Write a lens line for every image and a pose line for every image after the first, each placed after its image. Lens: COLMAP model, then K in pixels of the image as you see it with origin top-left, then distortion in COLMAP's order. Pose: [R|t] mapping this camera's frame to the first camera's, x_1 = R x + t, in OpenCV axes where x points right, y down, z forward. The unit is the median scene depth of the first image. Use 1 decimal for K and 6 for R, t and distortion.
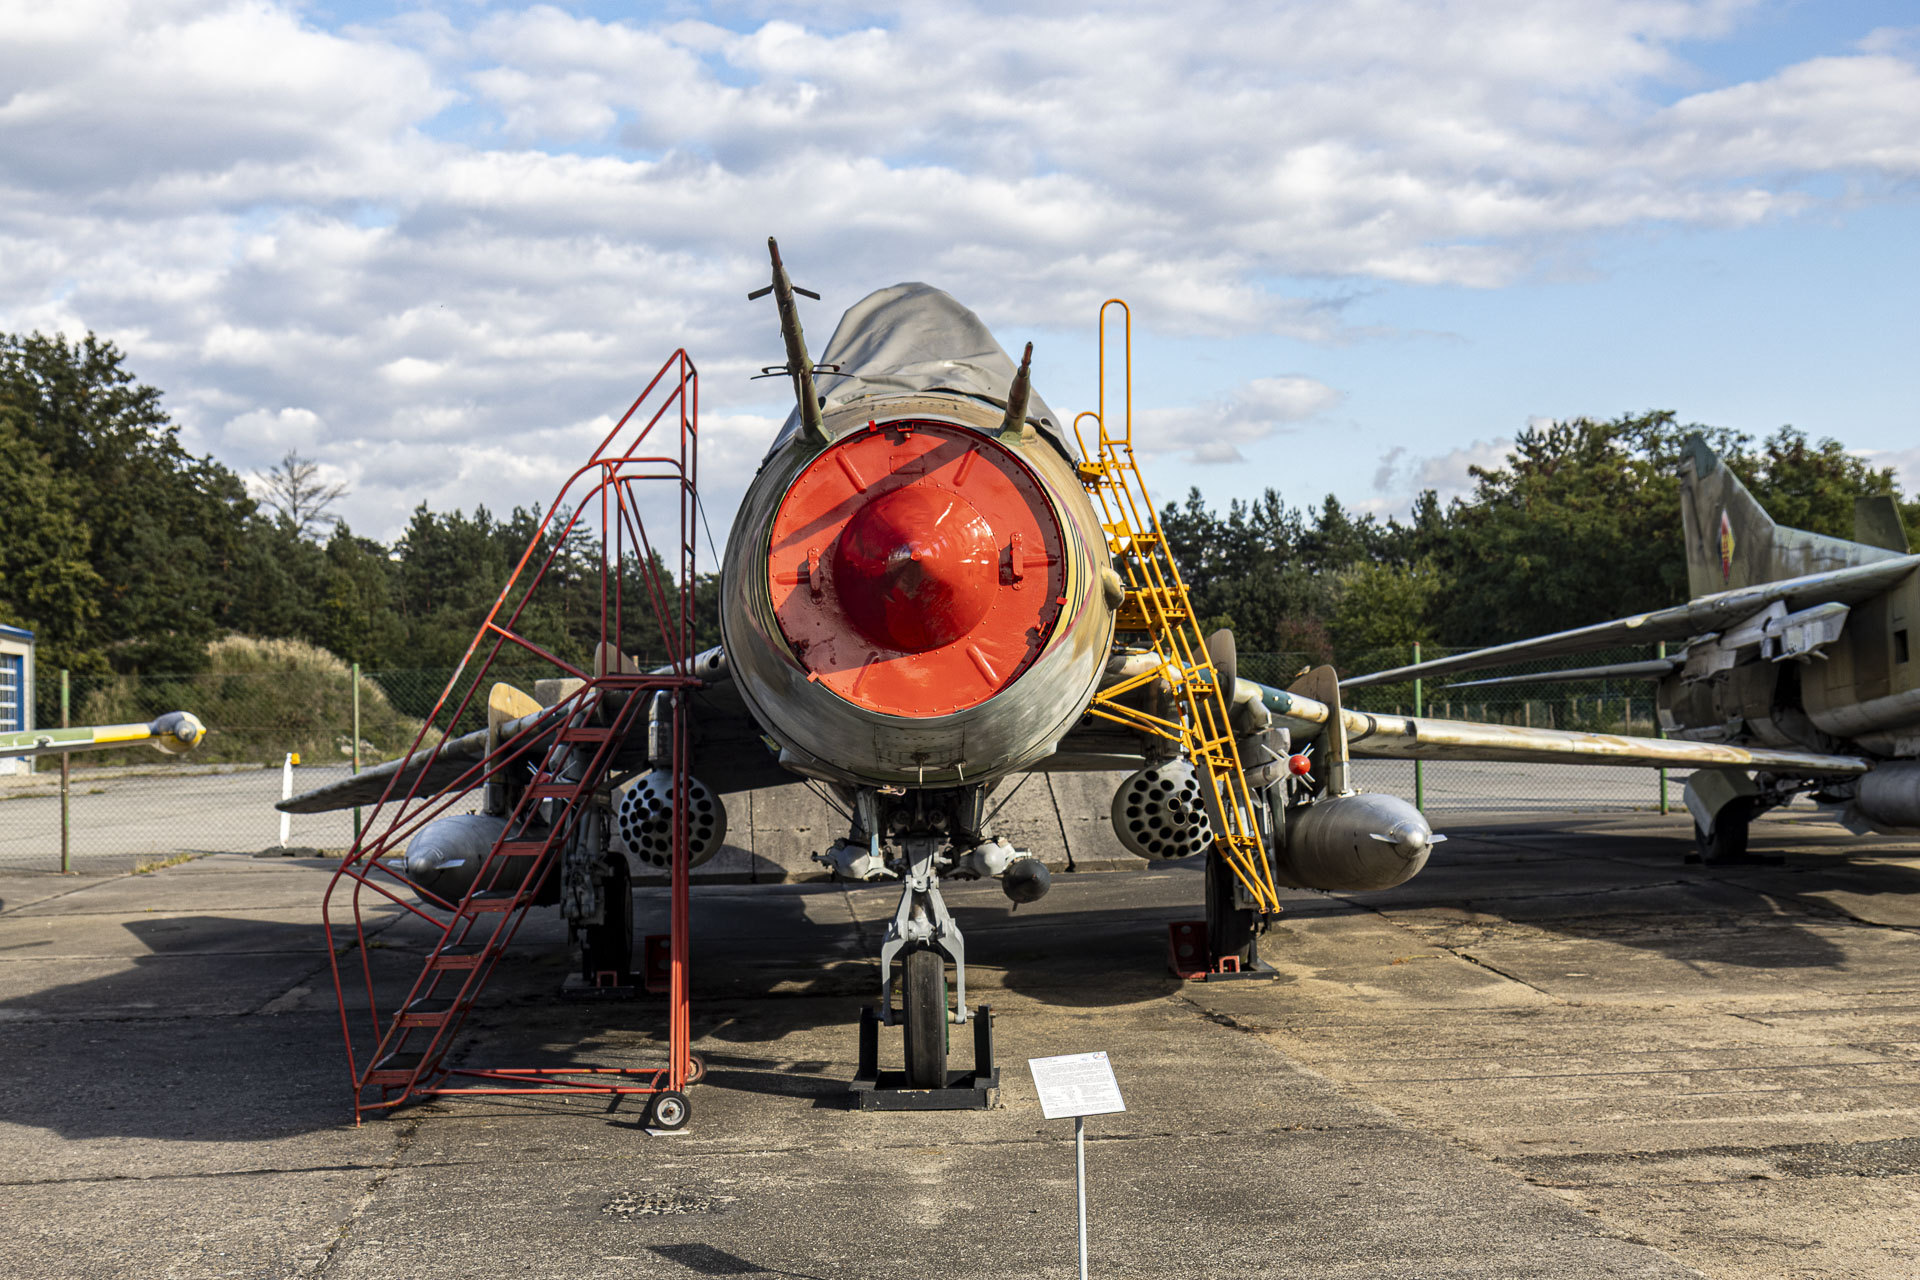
lens RADIAL K [[2582.8, 0, 993.8], [0, 2582.8, 637.0], [0, 0, 1]] dist [-0.012917, -0.009069]
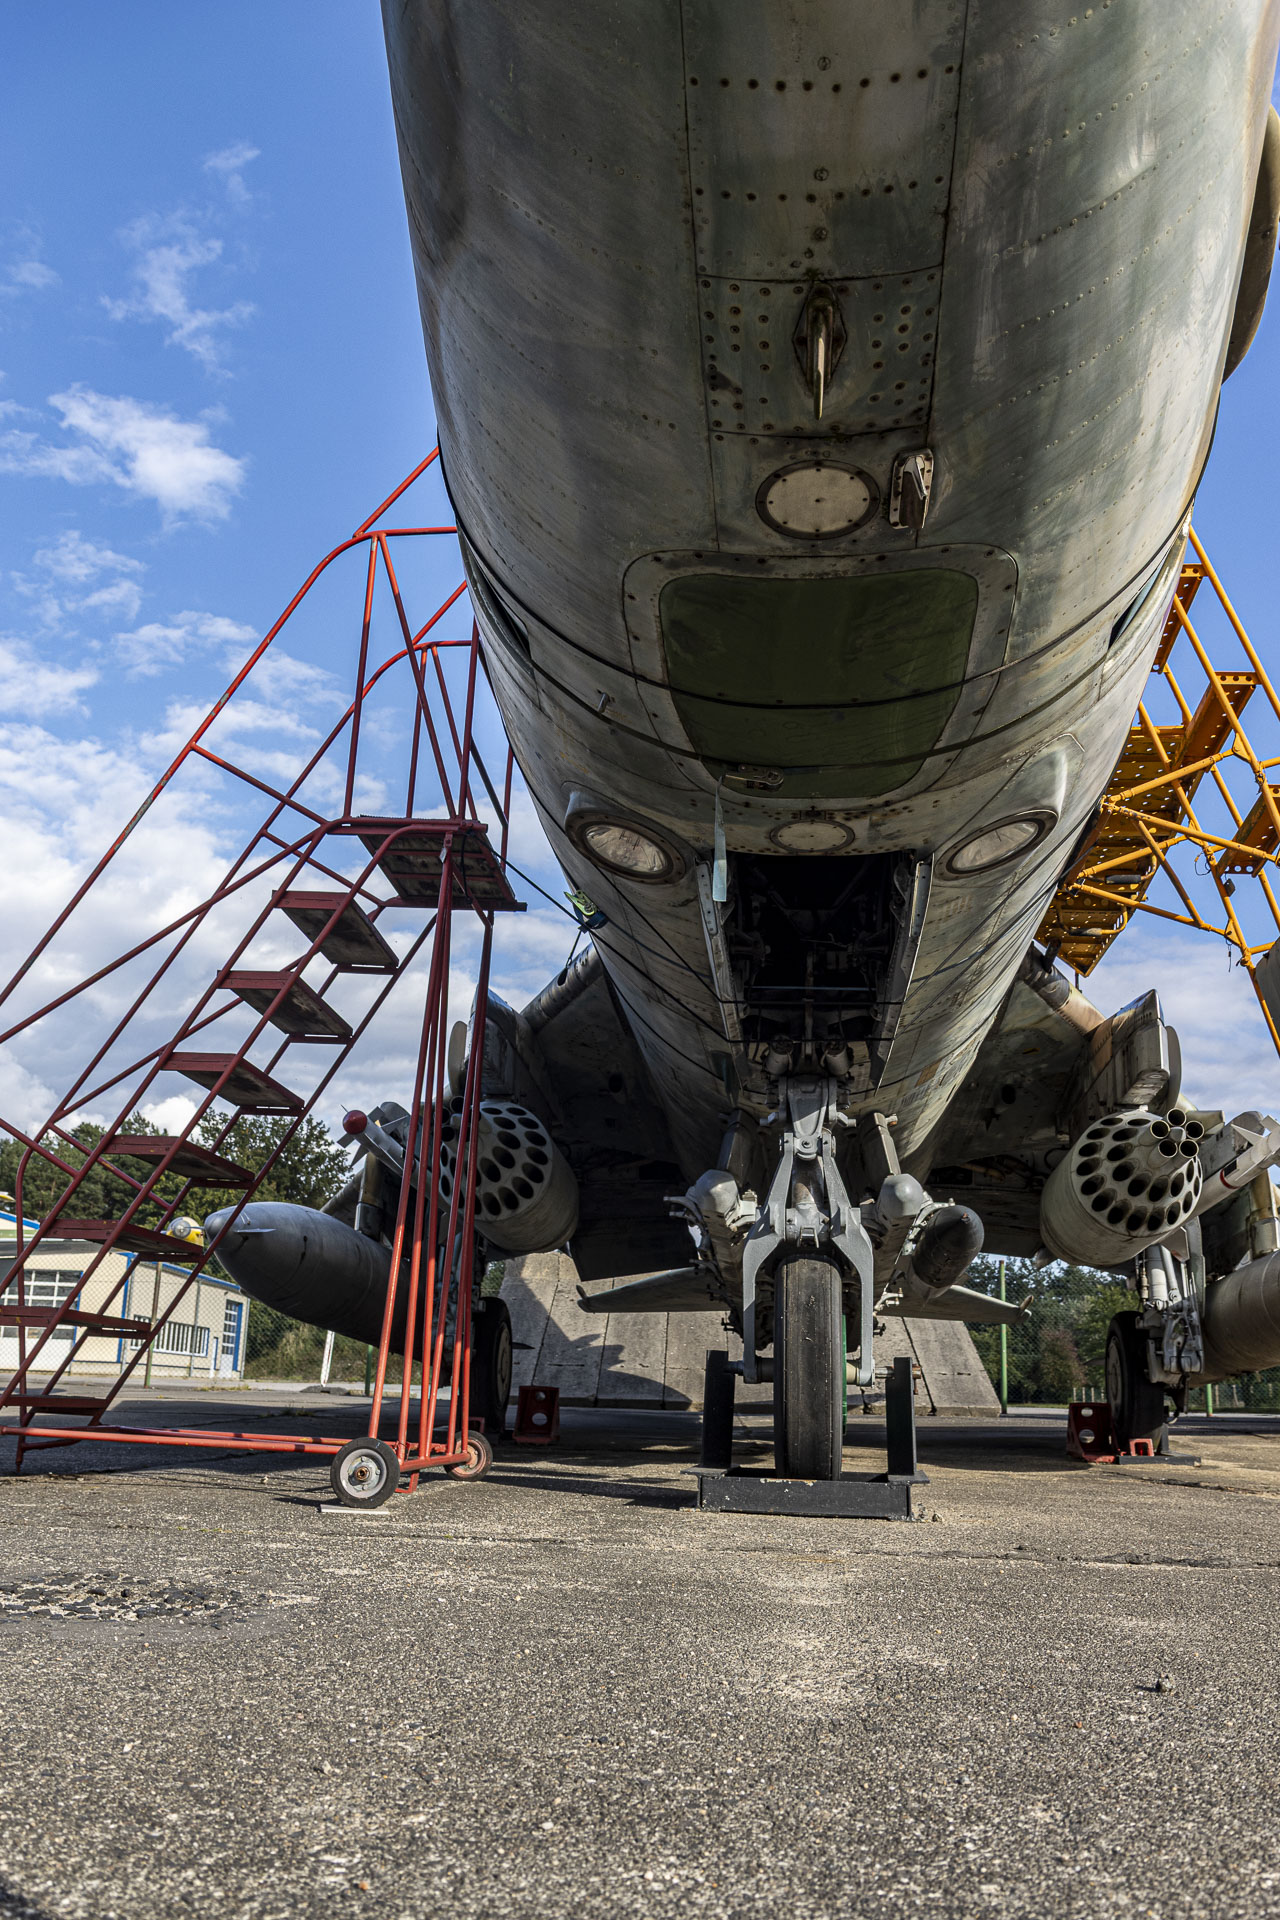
lens RADIAL K [[1655.0, 0, 640.0], [0, 1655.0, 960.0], [0, 0, 1]] dist [0.001339, -0.022796]
pose [[0.990930, 0.018098, -0.133158, -0.015465], [-0.045449, 0.977634, -0.205343, 0.134405], [0.126463, 0.209532, 0.969589, 0.581177]]
